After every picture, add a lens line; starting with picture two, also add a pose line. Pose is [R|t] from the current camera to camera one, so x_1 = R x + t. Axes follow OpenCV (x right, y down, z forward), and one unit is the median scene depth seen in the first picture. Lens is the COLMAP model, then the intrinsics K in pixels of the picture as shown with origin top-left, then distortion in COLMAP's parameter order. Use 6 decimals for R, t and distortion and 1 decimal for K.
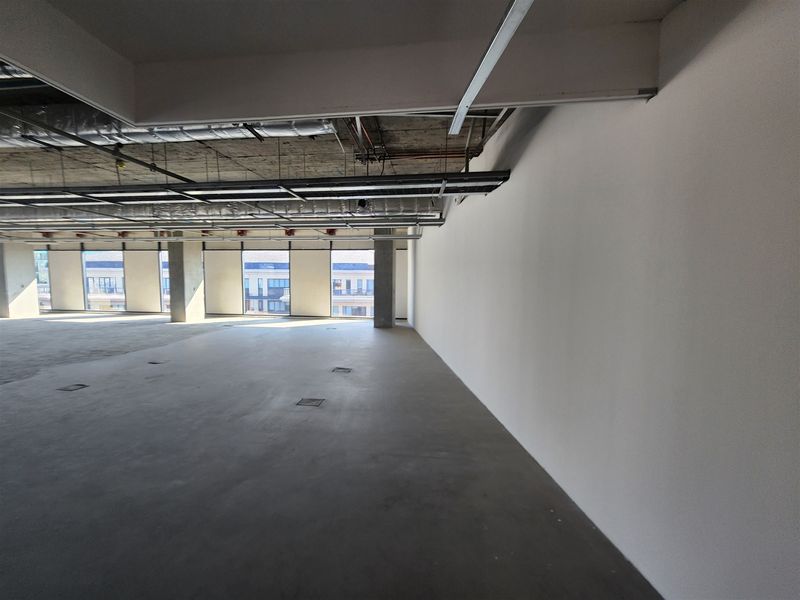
lens RADIAL K [[351.6, 0, 400.0], [0, 351.6, 300.0], [0, 0, 1]] dist [-0.001297, 0.009049]
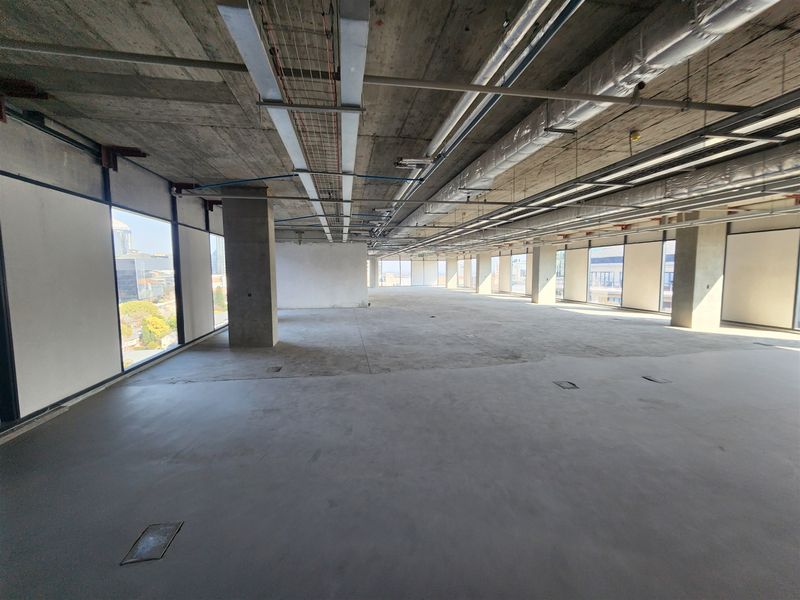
lens RADIAL K [[332.5, 0, 400.0], [0, 332.5, 300.0], [0, 0, 1]] dist [-0.000430, -0.000006]
pose [[0.317216, 0.076230, -0.945285, -0.123157], [-0.055198, 0.996558, 0.061841, -0.011541], [0.946746, 0.032561, 0.320332, 0.149117]]
